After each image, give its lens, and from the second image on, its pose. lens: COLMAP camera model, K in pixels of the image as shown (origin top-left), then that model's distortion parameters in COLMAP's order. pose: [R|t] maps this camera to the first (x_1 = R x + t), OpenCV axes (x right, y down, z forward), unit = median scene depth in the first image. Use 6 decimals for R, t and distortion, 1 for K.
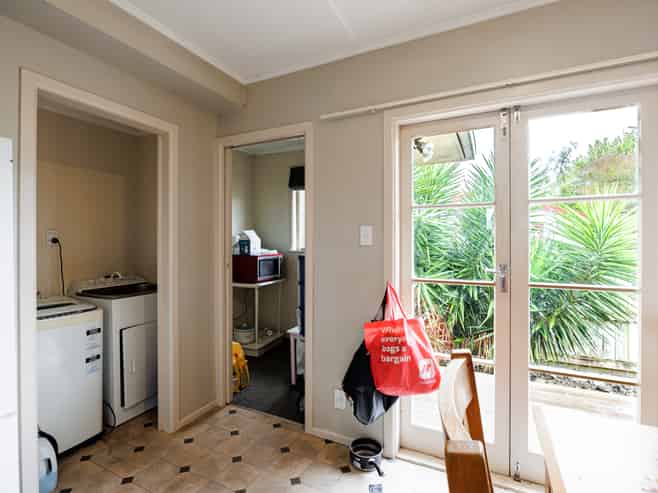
lens RADIAL K [[327.4, 0, 324.8], [0, 327.4, 244.9], [0, 0, 1]] dist [-0.000343, -0.000009]
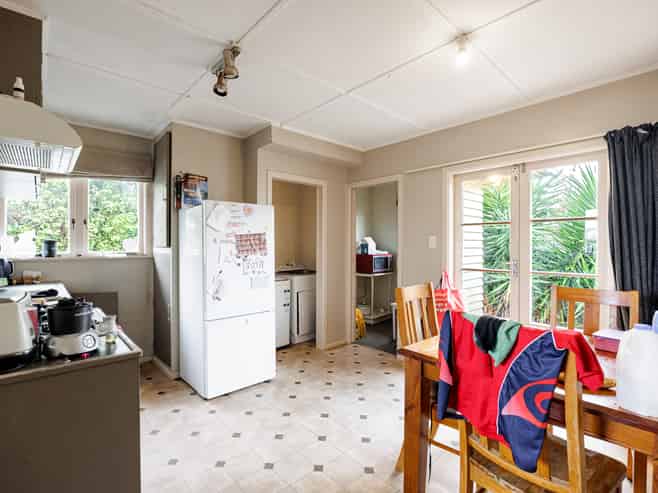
lens RADIAL K [[327.4, 0, 324.8], [0, 327.4, 244.9], [0, 0, 1]] dist [-0.000343, -0.000009]
pose [[0.929870, 0.002930, -0.367878, 0.181053], [-0.006725, 0.999937, -0.009033, 0.004696], [0.367828, 0.010874, 0.929830, -0.600217]]
